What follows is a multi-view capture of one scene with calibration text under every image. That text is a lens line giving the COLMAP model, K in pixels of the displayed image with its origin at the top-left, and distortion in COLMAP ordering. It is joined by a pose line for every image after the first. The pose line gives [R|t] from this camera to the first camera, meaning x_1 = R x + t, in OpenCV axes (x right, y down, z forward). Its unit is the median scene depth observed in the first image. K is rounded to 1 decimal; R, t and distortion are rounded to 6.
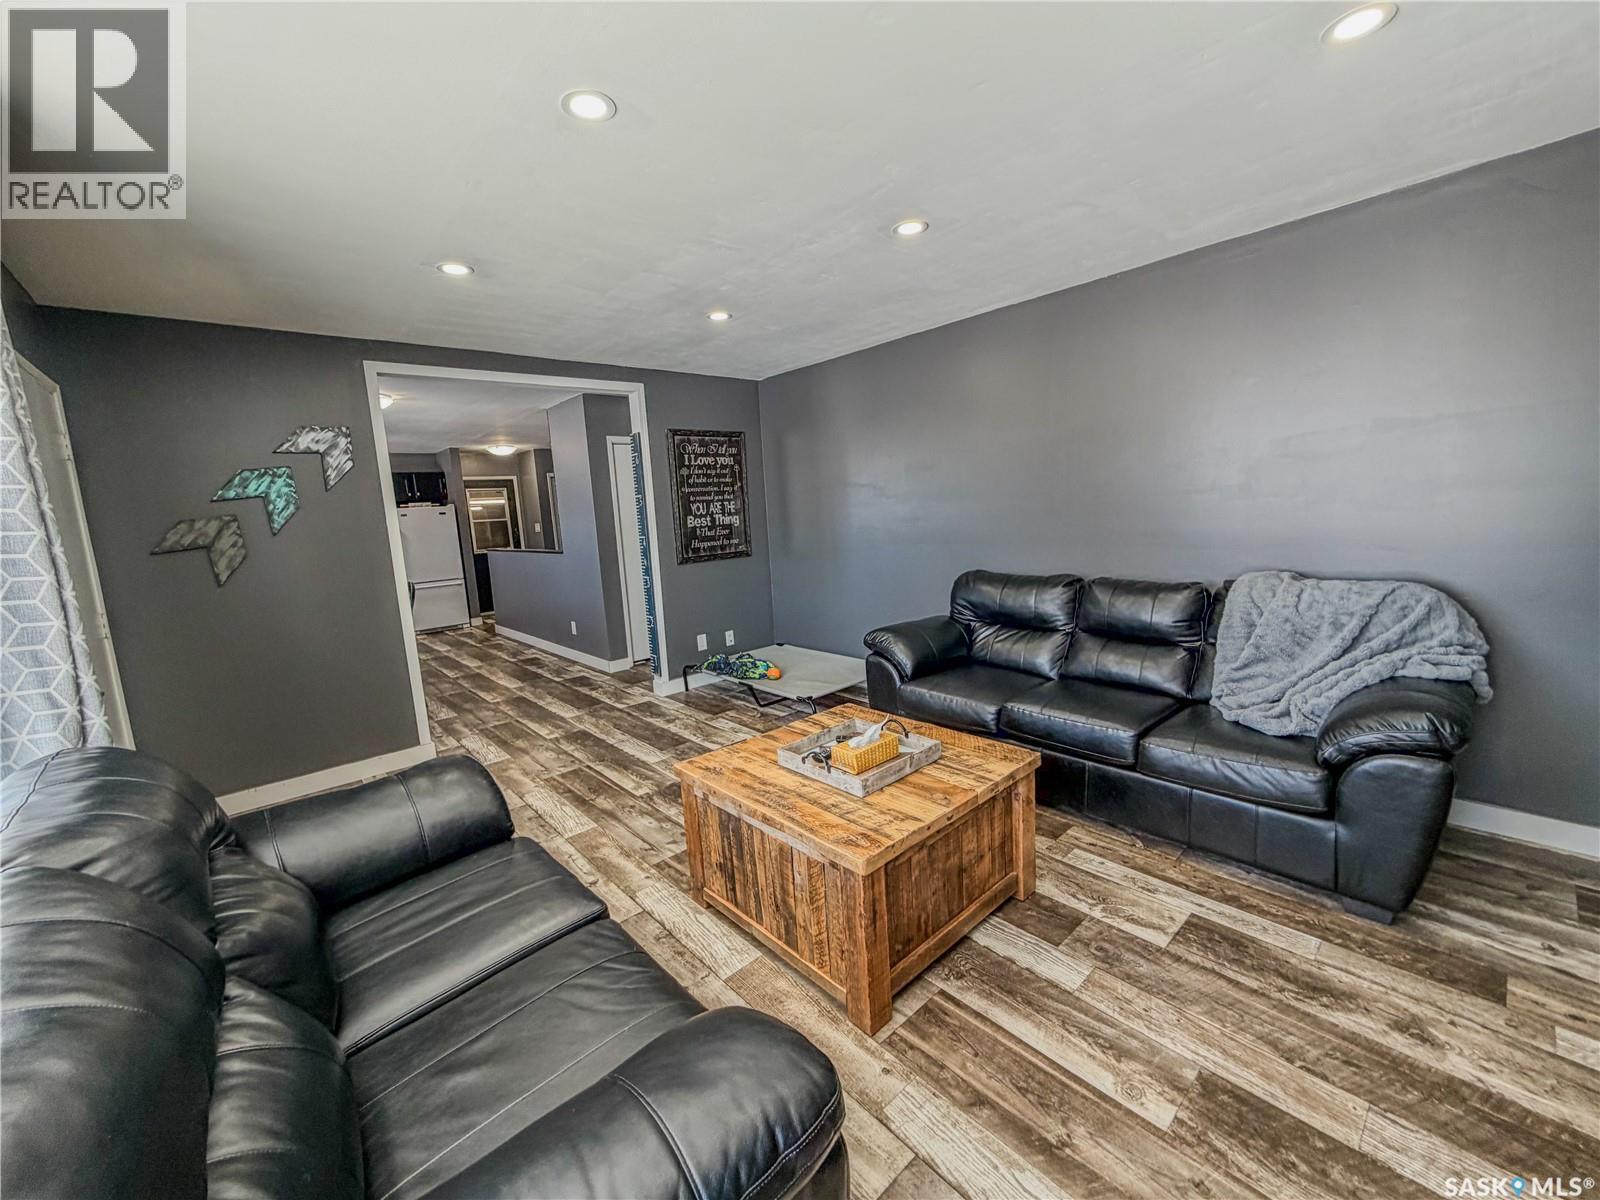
lens RADIAL K [[635.3, 0, 797.6], [0, 635.3, 601.6], [0, 0, 1]] dist [0.002069, -0.000095]
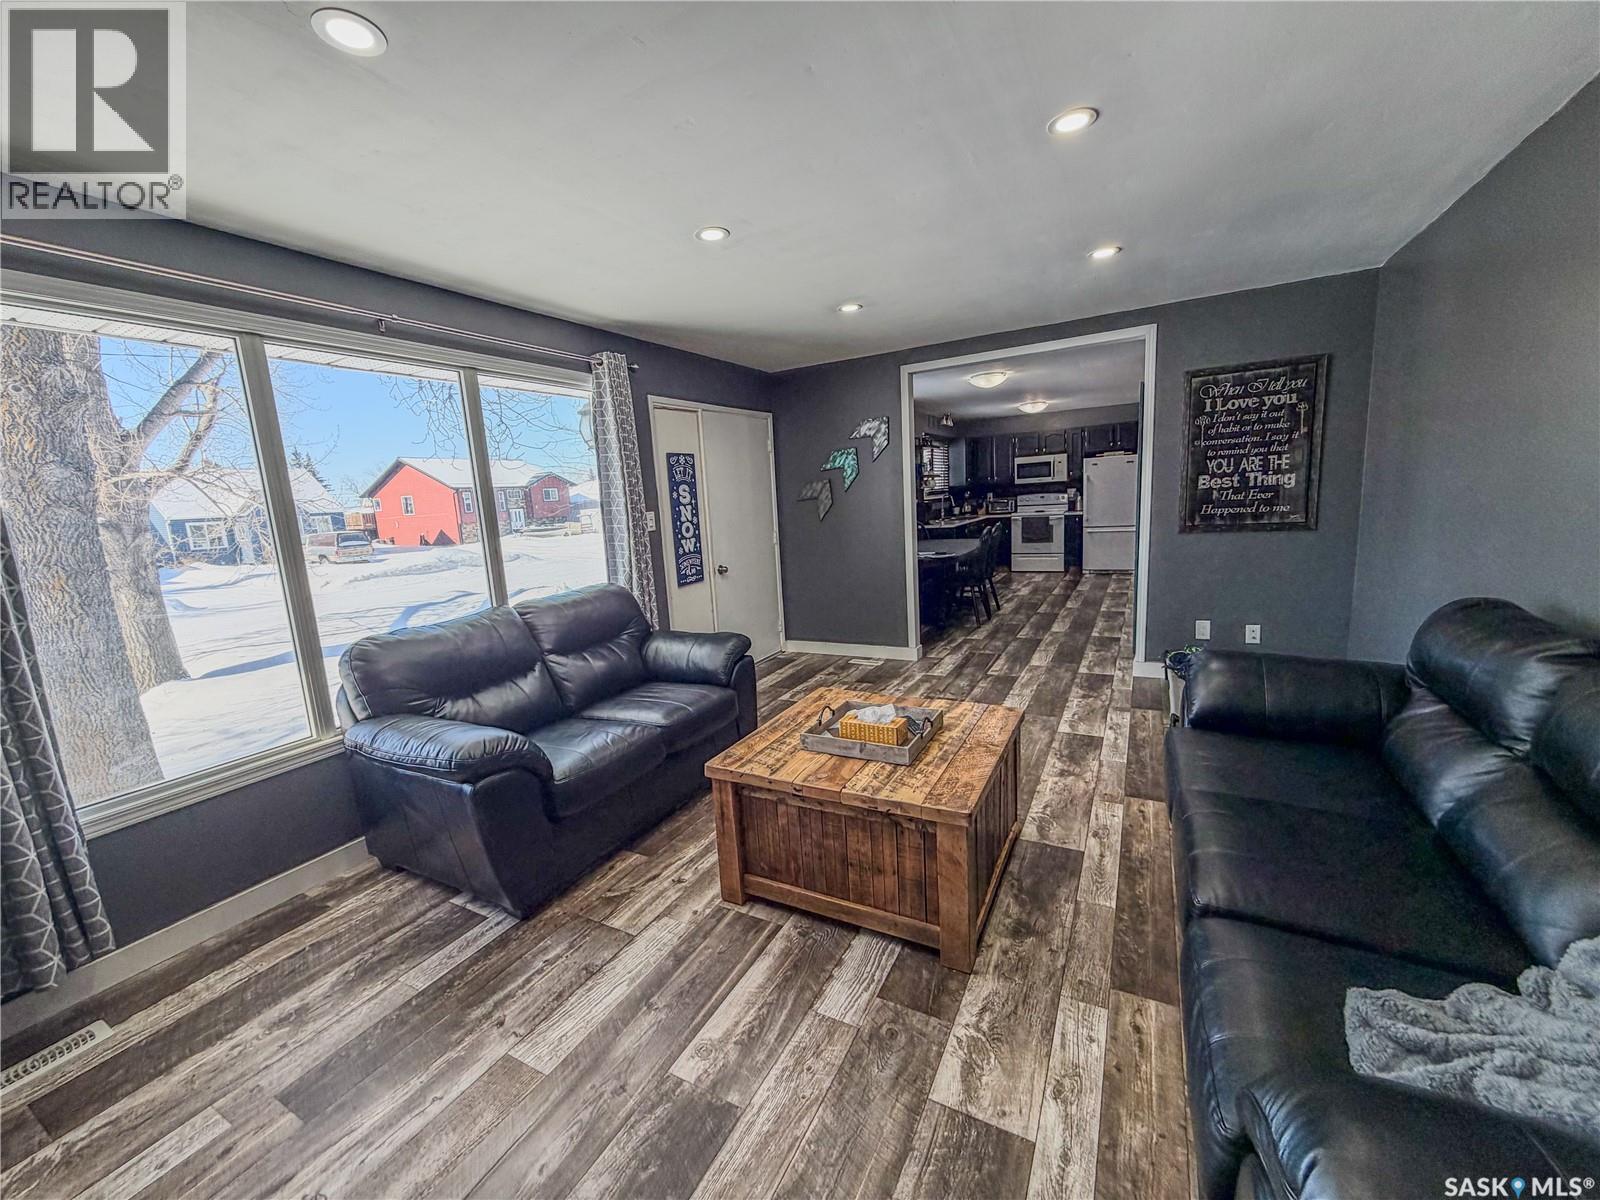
lens RADIAL K [[635.3, 0, 797.6], [0, 635.3, 601.6], [0, 0, 1]] dist [0.002069, -0.000095]
pose [[0.342051, 0.193053, -0.919637, 0.447438], [-0.100118, 0.980585, 0.168609, -0.061628], [0.934333, 0.034399, 0.354738, 0.226221]]
